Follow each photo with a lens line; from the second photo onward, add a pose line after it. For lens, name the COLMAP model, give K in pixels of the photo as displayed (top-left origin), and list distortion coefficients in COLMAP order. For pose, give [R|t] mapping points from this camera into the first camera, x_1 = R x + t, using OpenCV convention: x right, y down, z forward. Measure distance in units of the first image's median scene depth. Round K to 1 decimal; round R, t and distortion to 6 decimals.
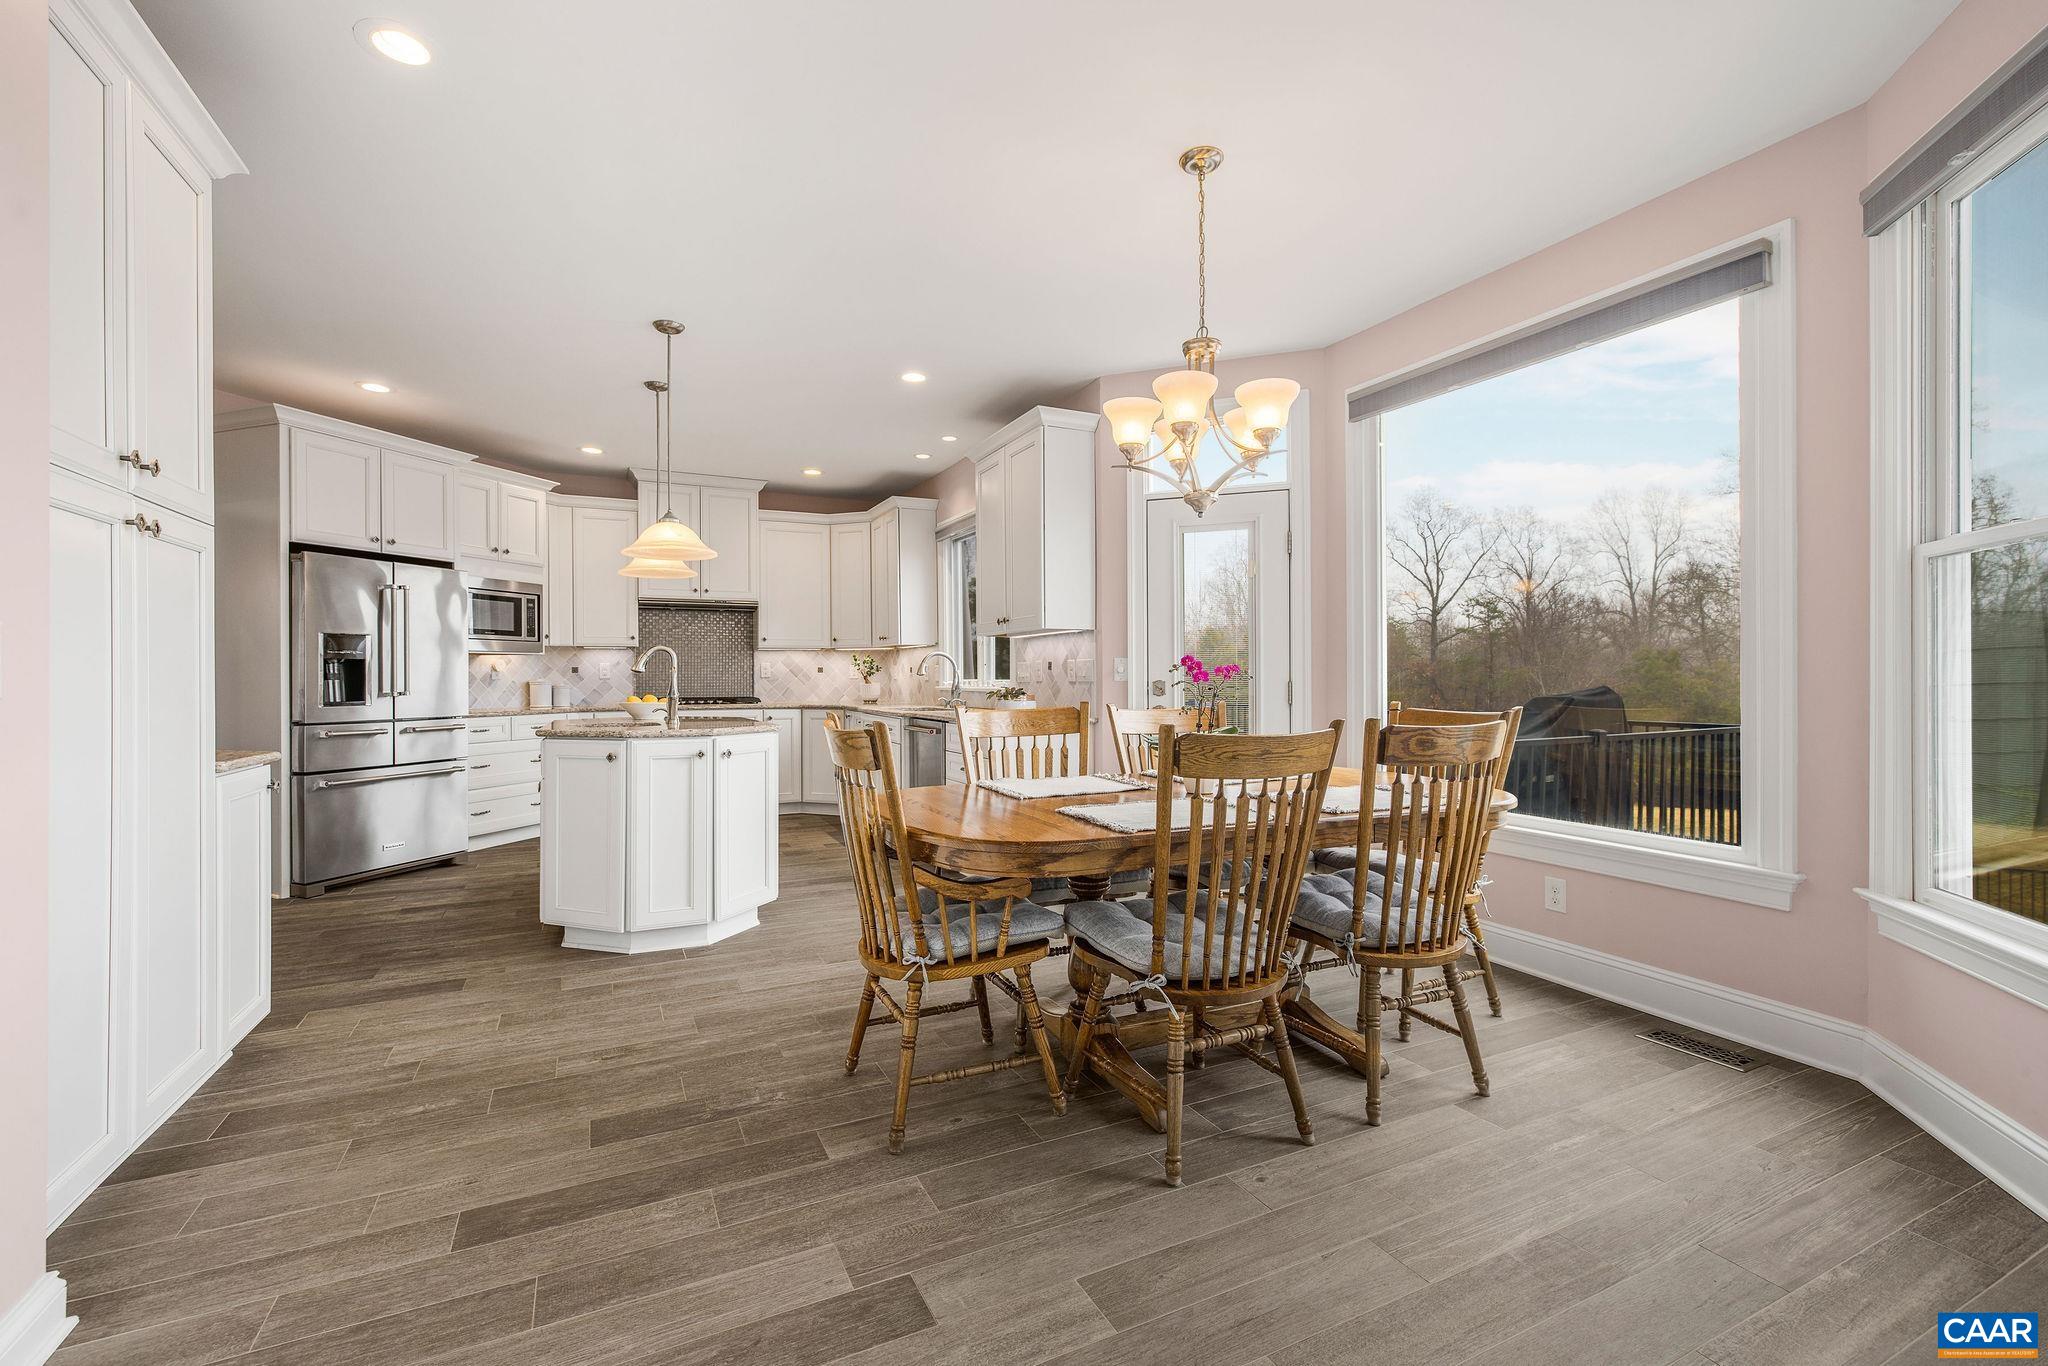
lens RADIAL K [[868.2, 0, 1020.0], [0, 868.2, 679.1], [0, 0, 1]] dist [-0.000598, 0.000856]
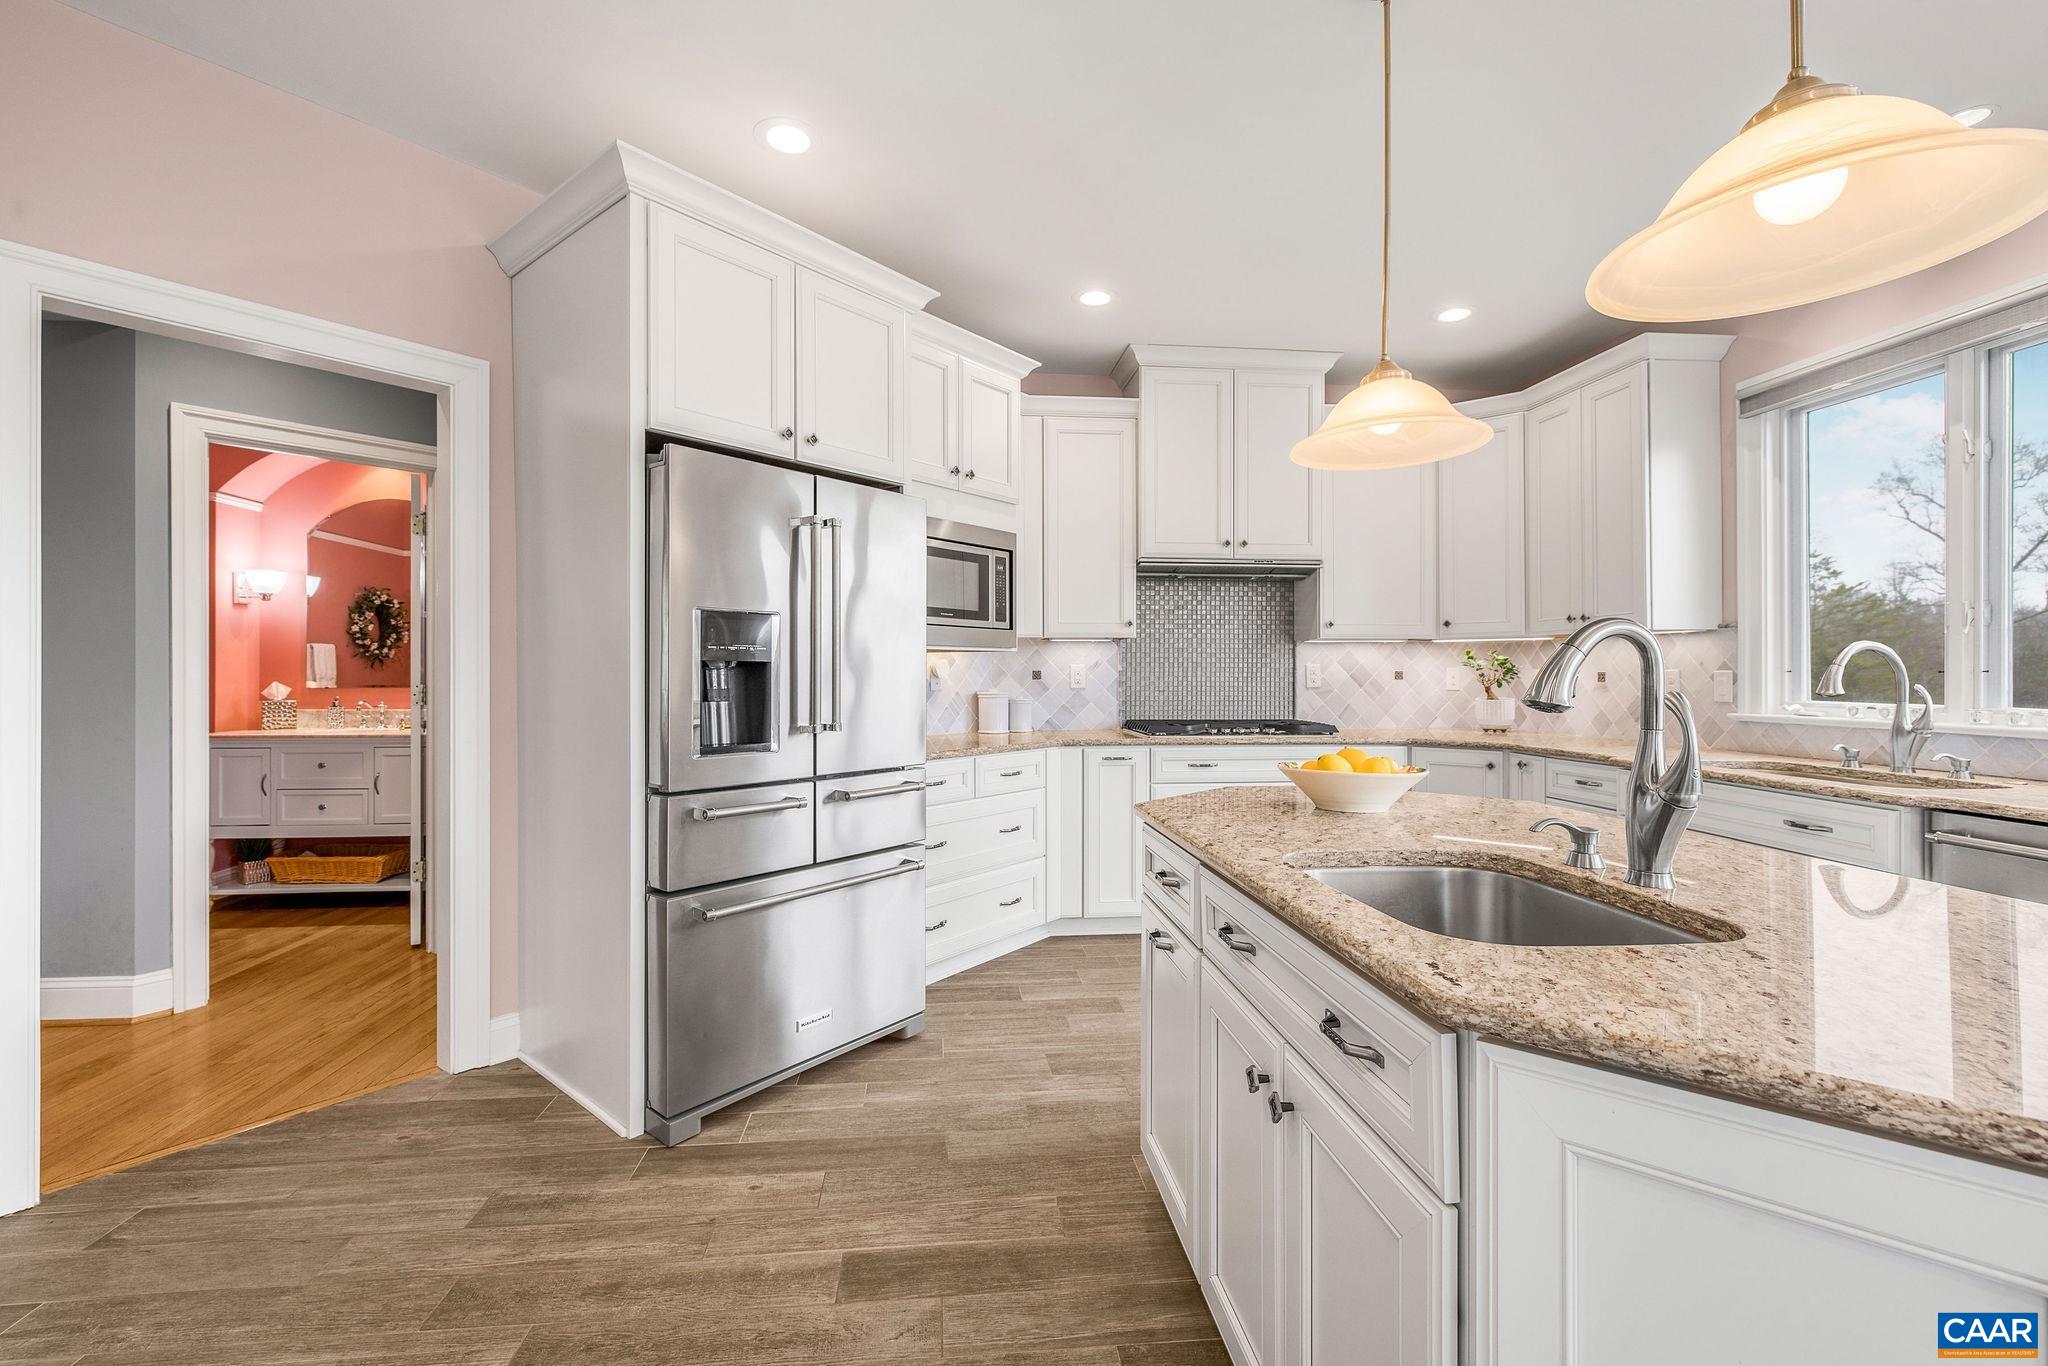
lens RADIAL K [[868.2, 0, 1026.4], [0, 868.2, 676.1], [0, 0, 1]] dist [-0.000598, 0.000856]
pose [[0.939260, 0.003368, -0.343190, -0.418919], [-0.003337, 0.999994, 0.000682, -0.014633], [0.343190, 0.000504, 0.939266, 0.548450]]
